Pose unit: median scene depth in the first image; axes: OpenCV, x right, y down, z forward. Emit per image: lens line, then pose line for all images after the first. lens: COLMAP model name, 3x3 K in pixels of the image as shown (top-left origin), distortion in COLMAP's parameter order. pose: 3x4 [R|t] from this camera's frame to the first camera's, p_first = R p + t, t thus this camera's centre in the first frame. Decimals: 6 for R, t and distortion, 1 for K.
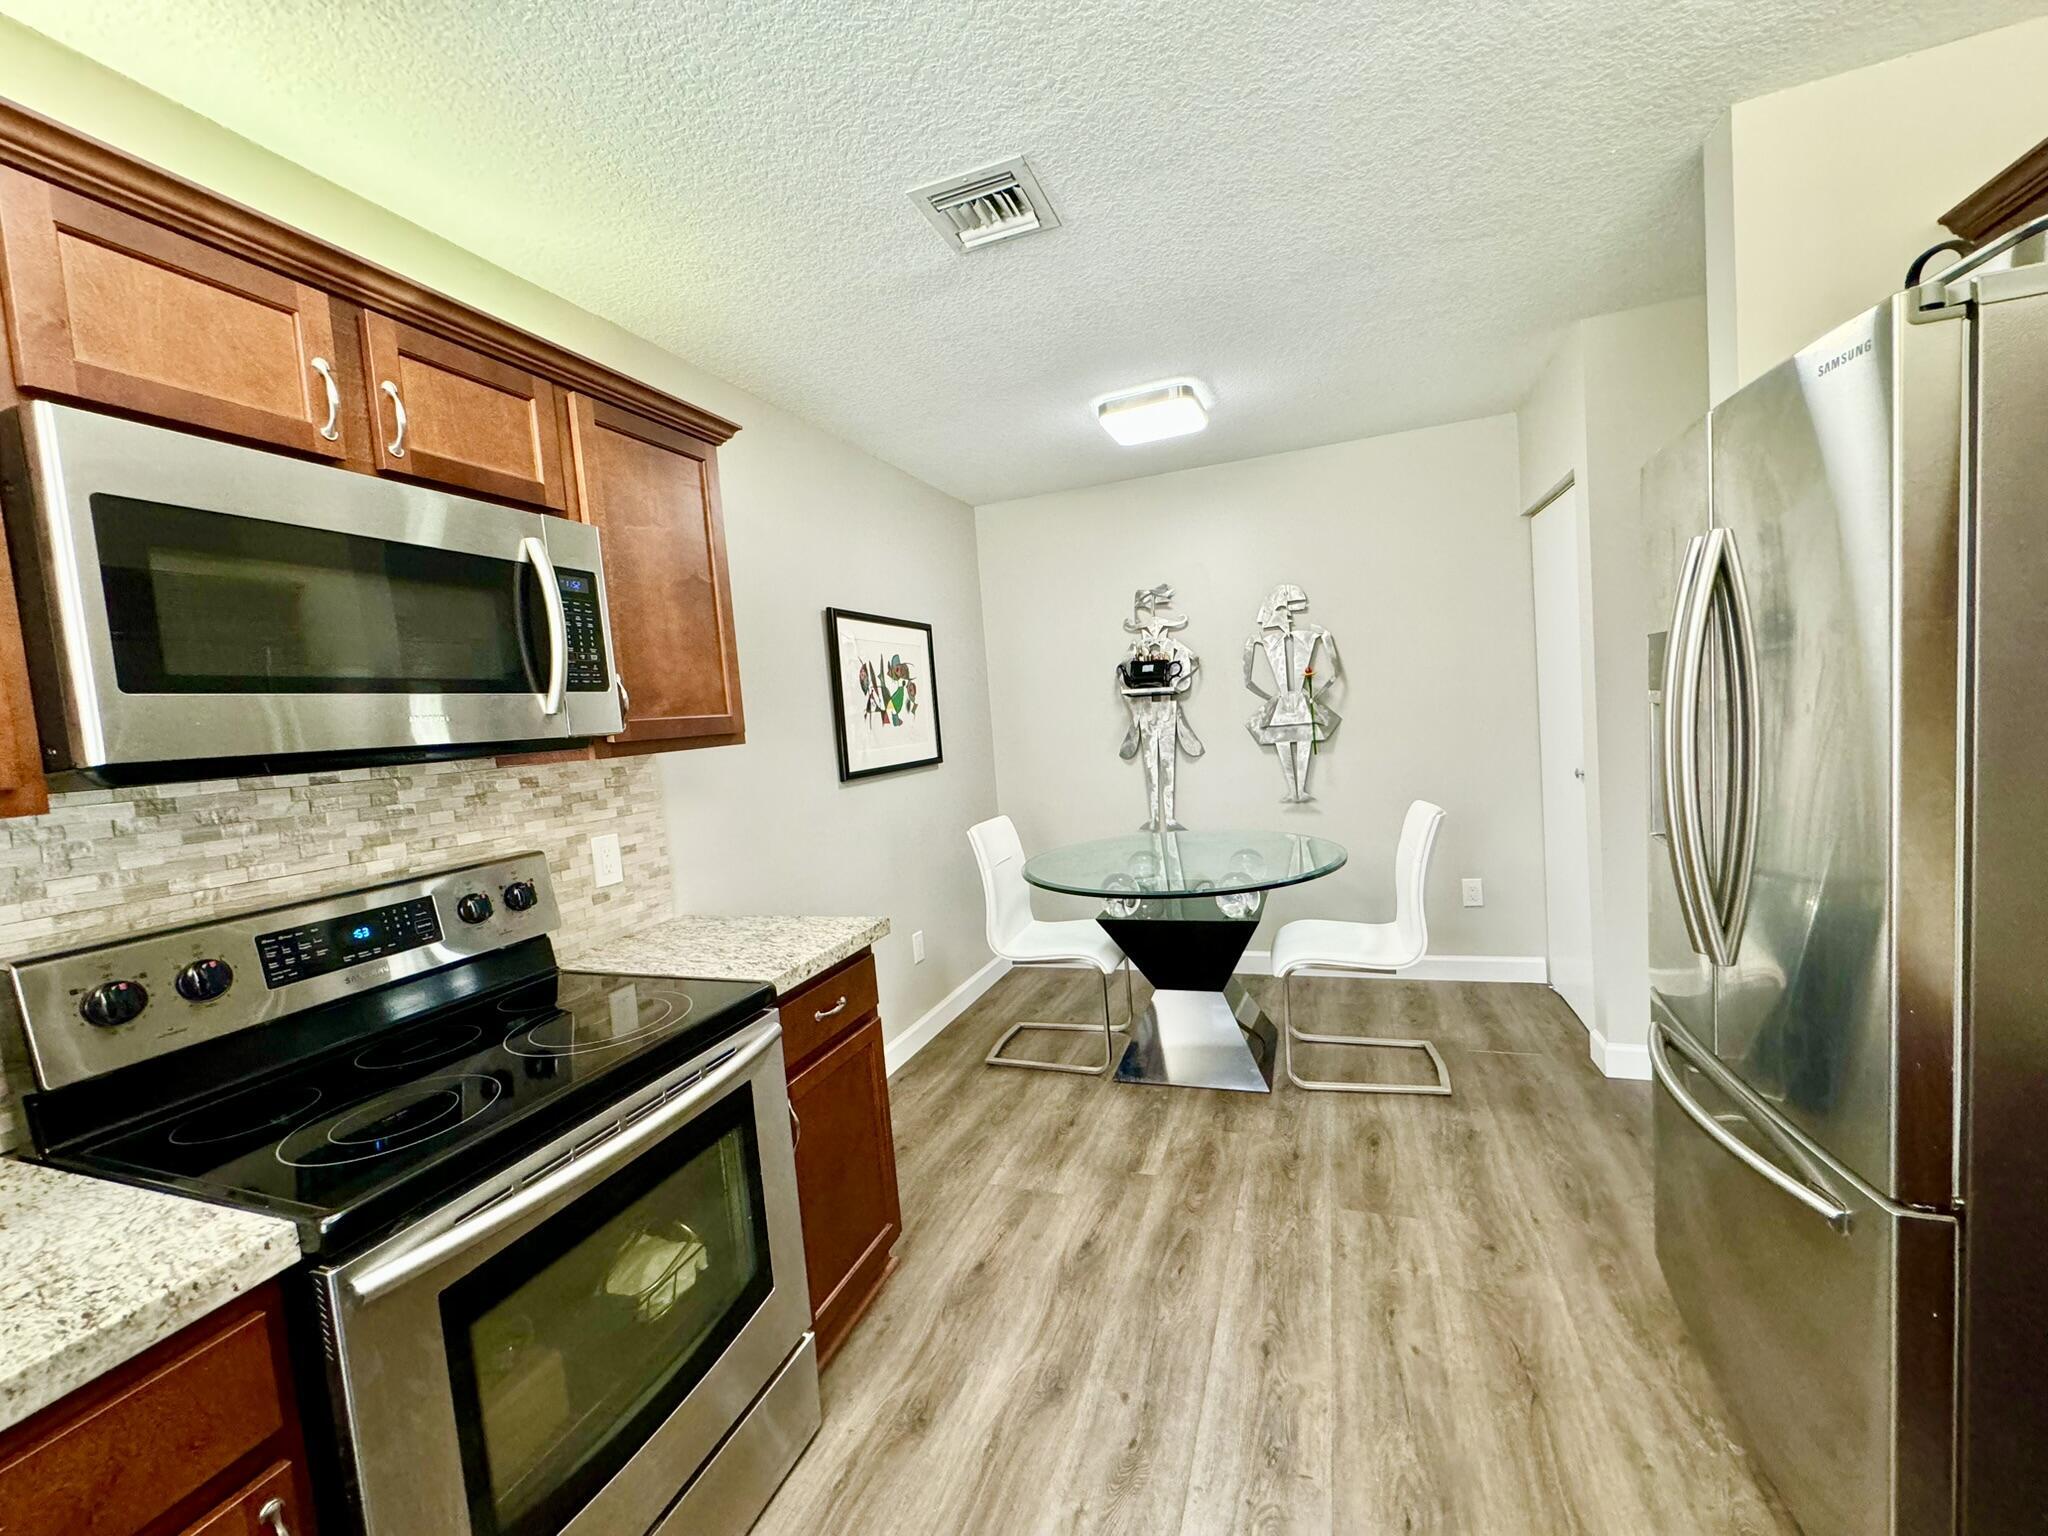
lens RADIAL K [[821.0, 0, 1019.9], [0, 821.0, 767.7], [0, 0, 1]] dist [0.002376, 0.000107]
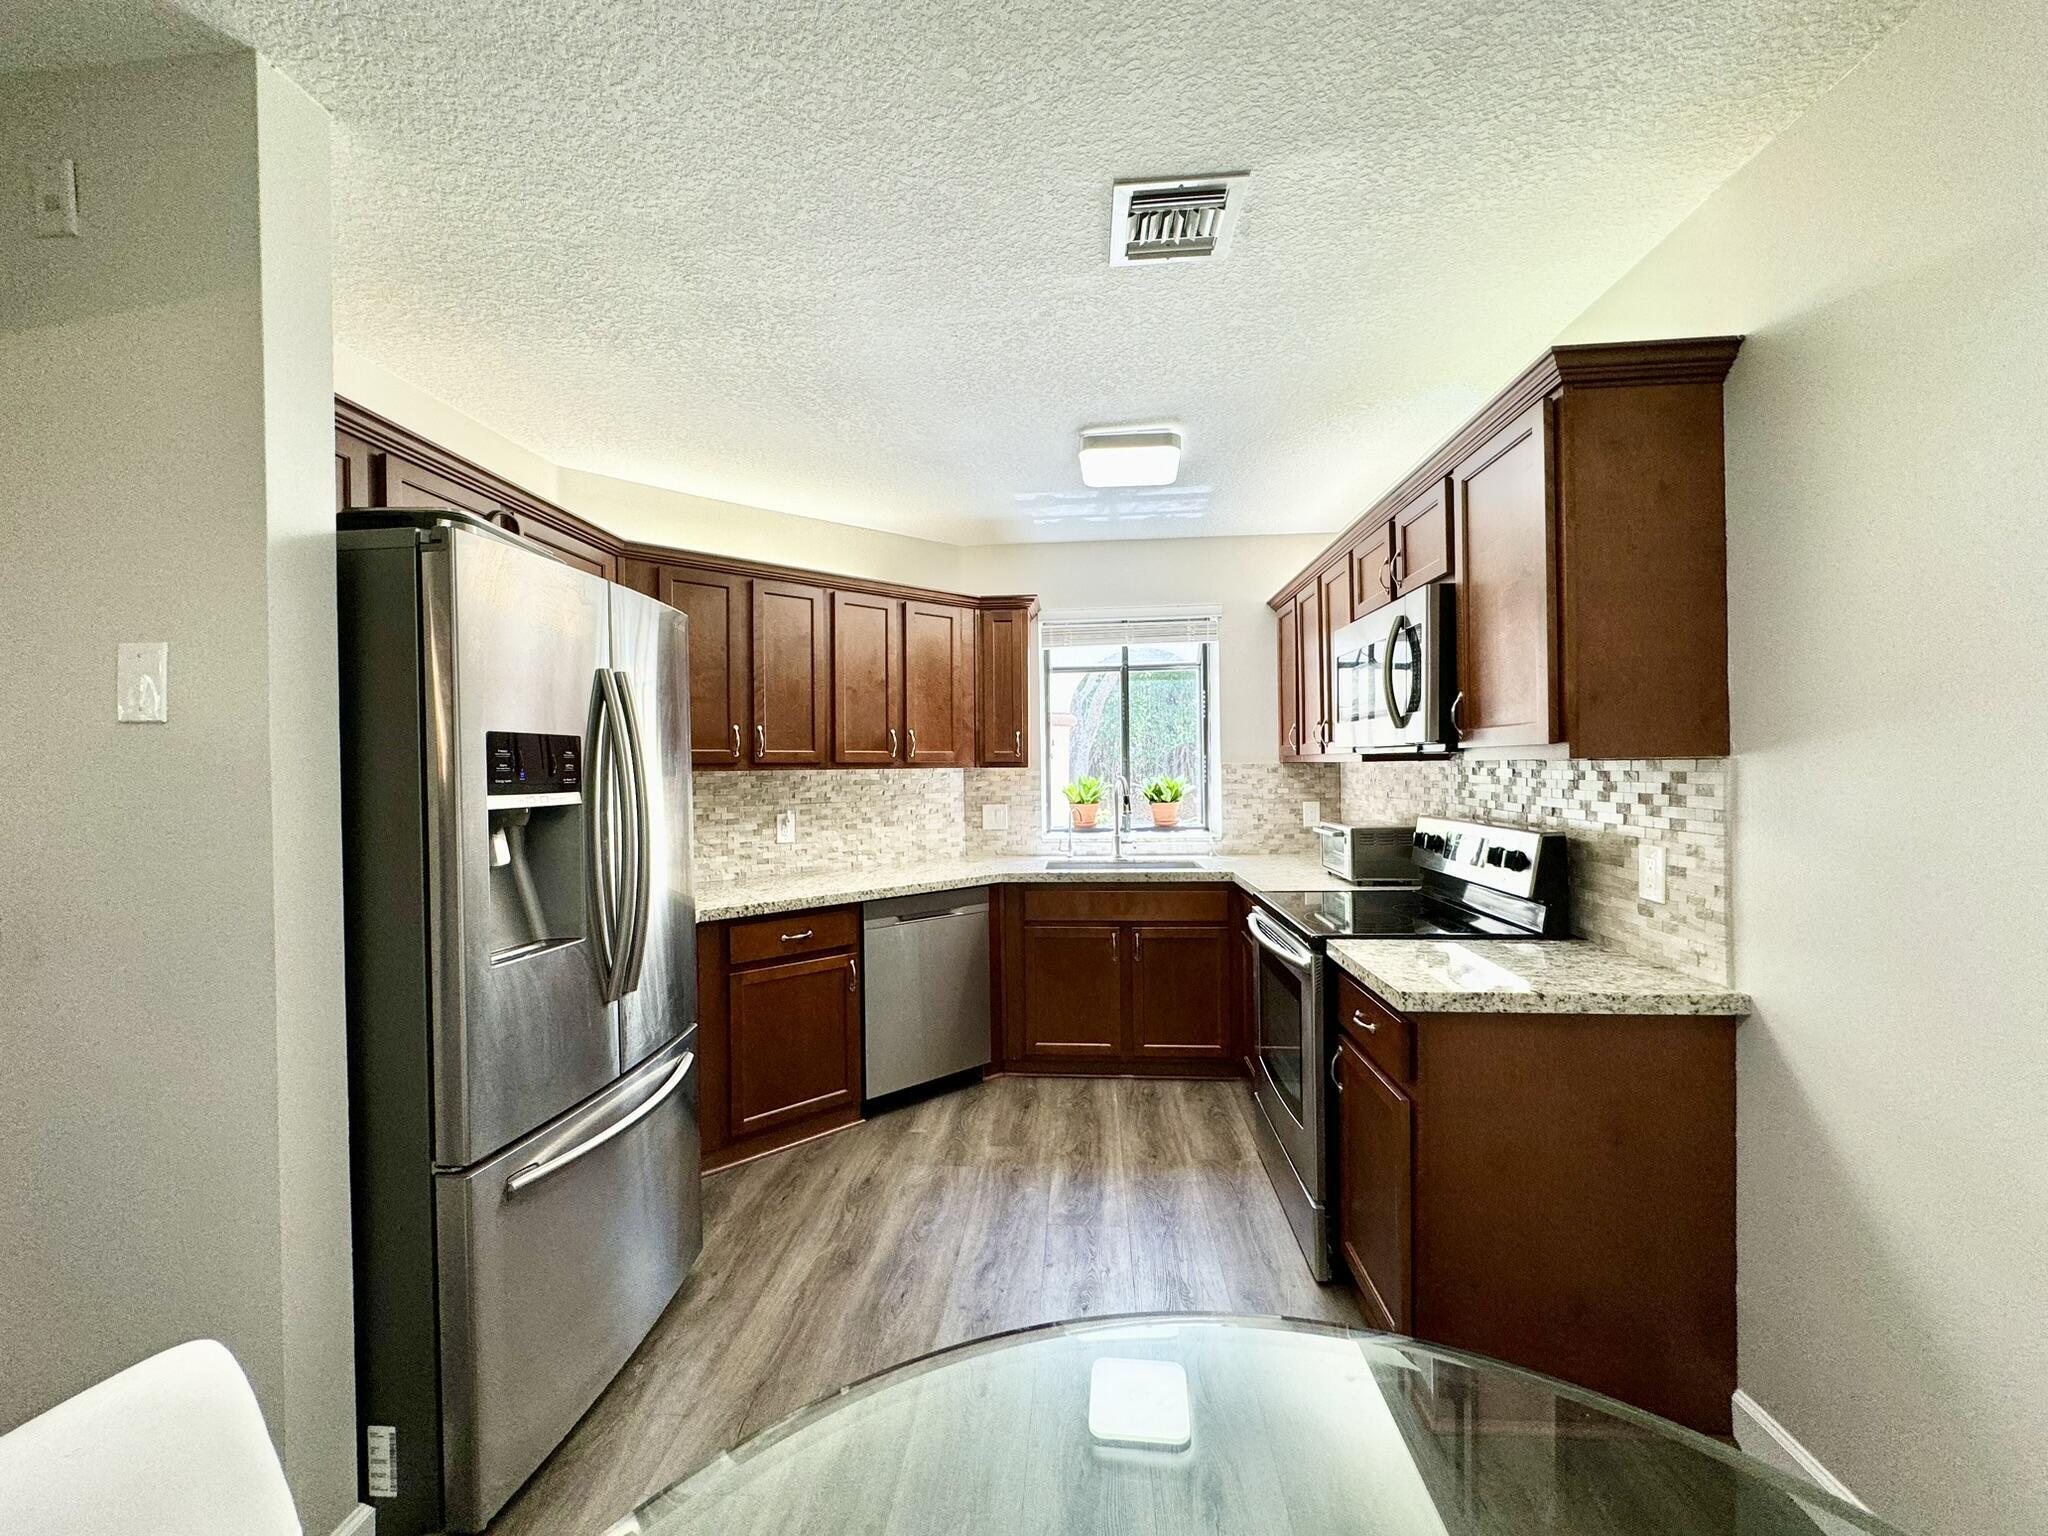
lens RADIAL K [[821.0, 0, 1021.2], [0, 821.0, 769.3], [0, 0, 1]] dist [0.002376, 0.000107]
pose [[-0.955619, 0.095999, -0.278524, 0.330026], [0.072699, 0.993024, 0.092834, -0.111413], [0.285493, 0.068465, -0.955932, 1.382874]]
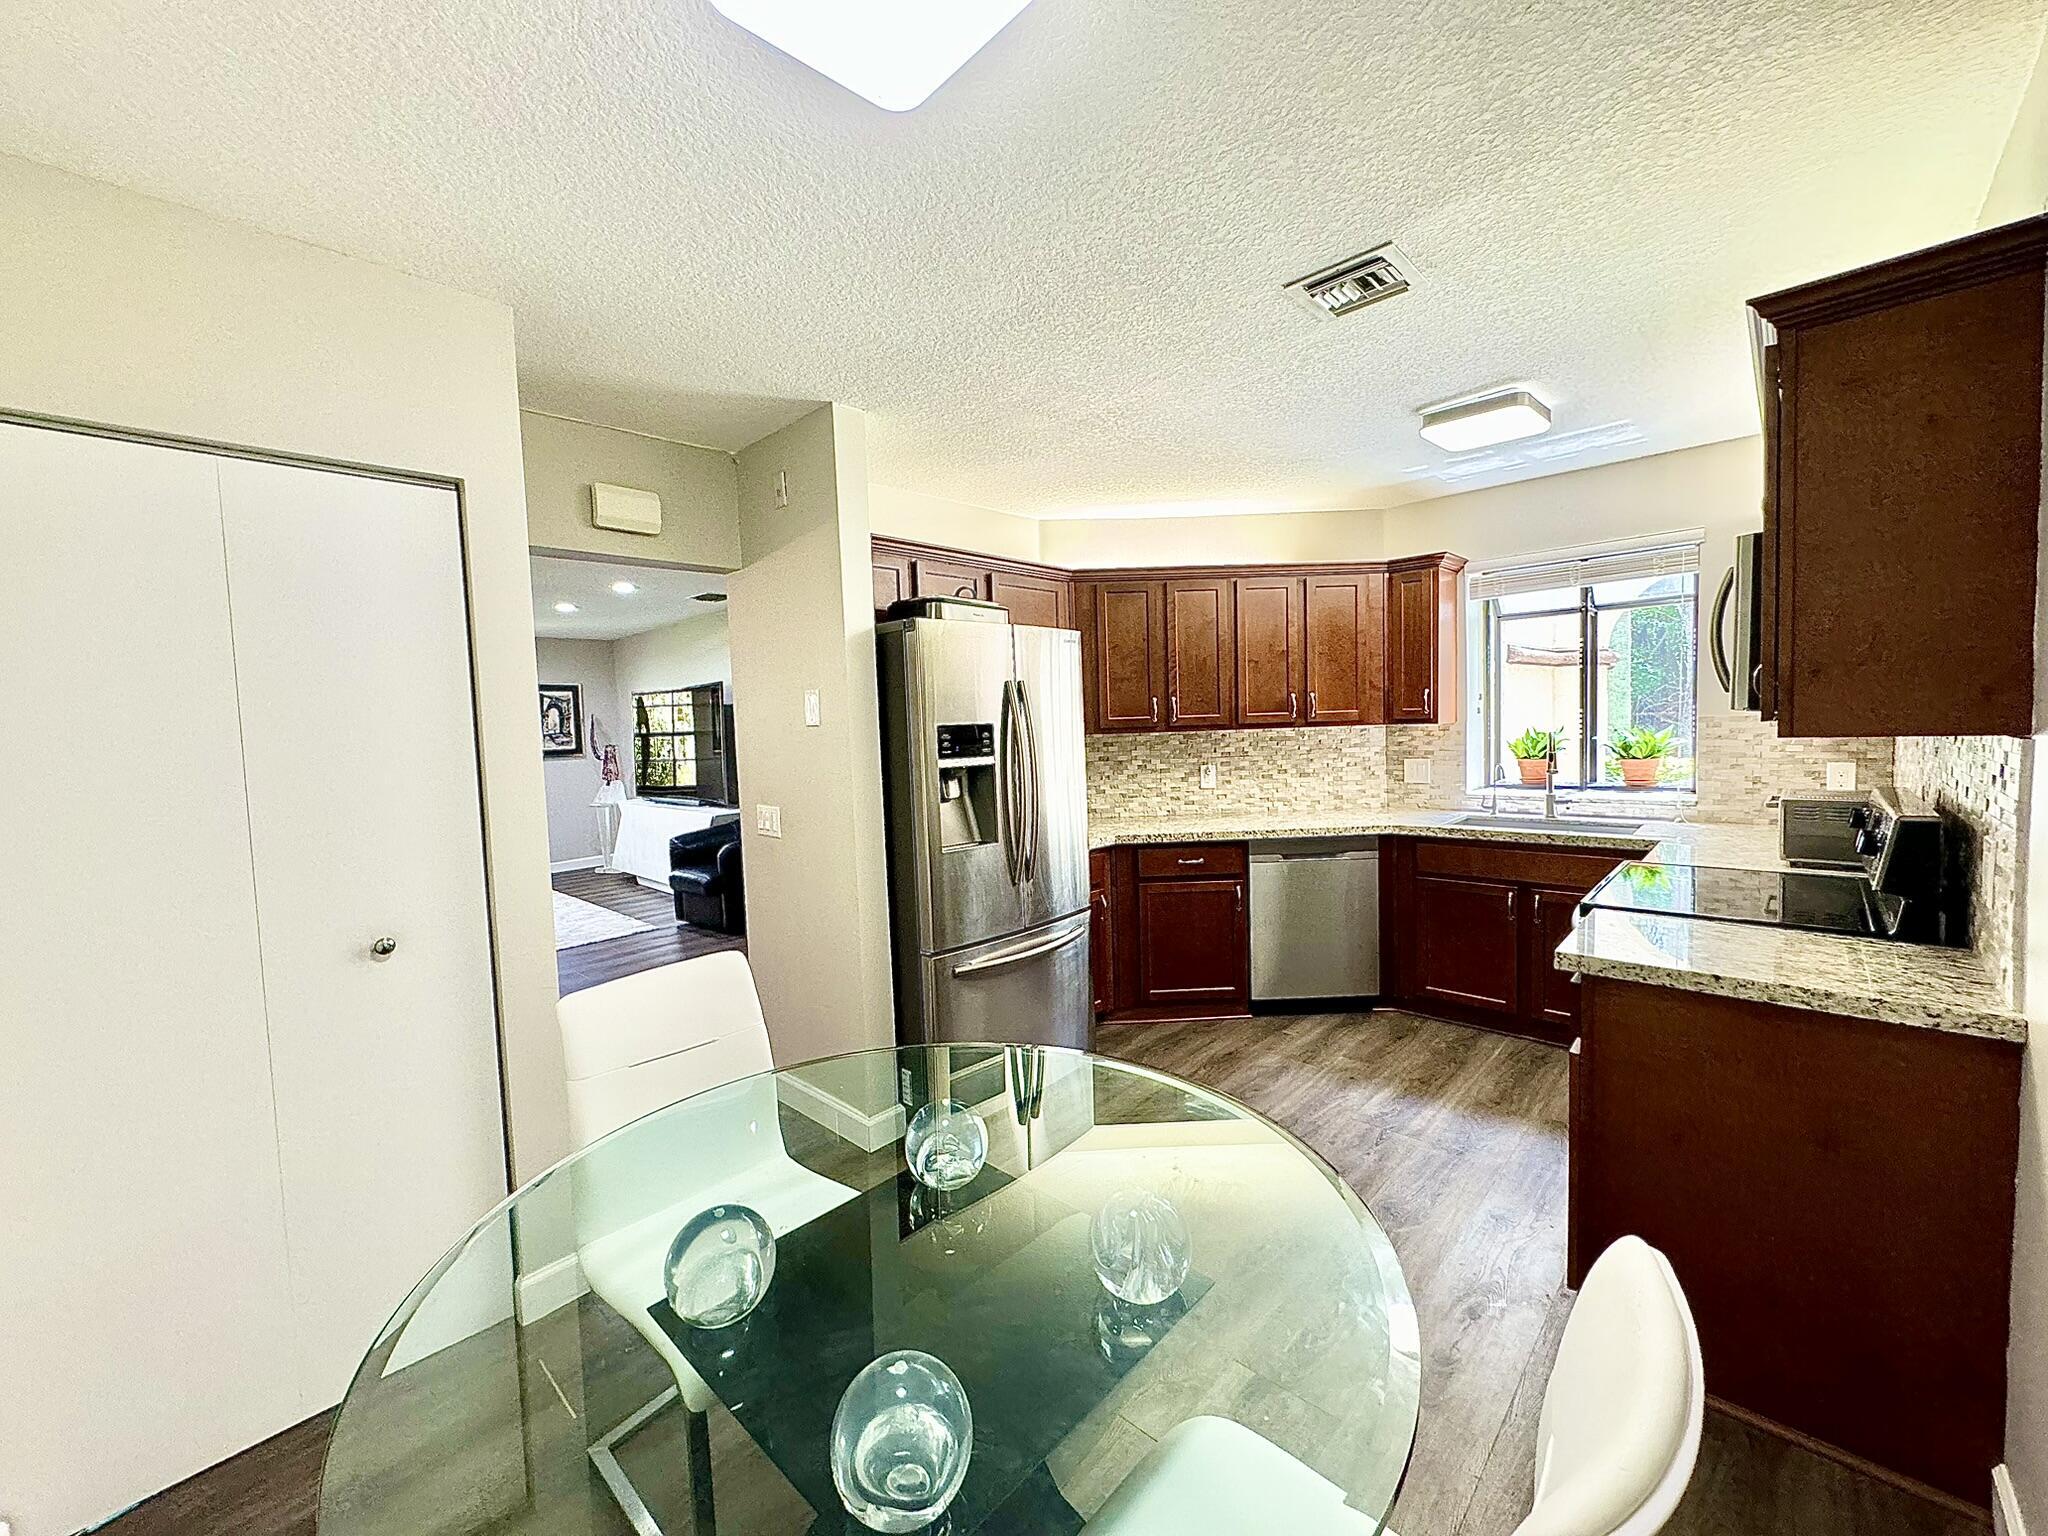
lens RADIAL K [[821.0, 0, 1024.3], [0, 821.0, 772.1], [0, 0, 1]] dist [0.002376, 0.000107]
pose [[-0.916103, 0.088592, 0.391032, -0.002863], [0.136155, 0.986066, 0.095579, -0.139101], [-0.377116, 0.140801, -0.915401, 1.671963]]
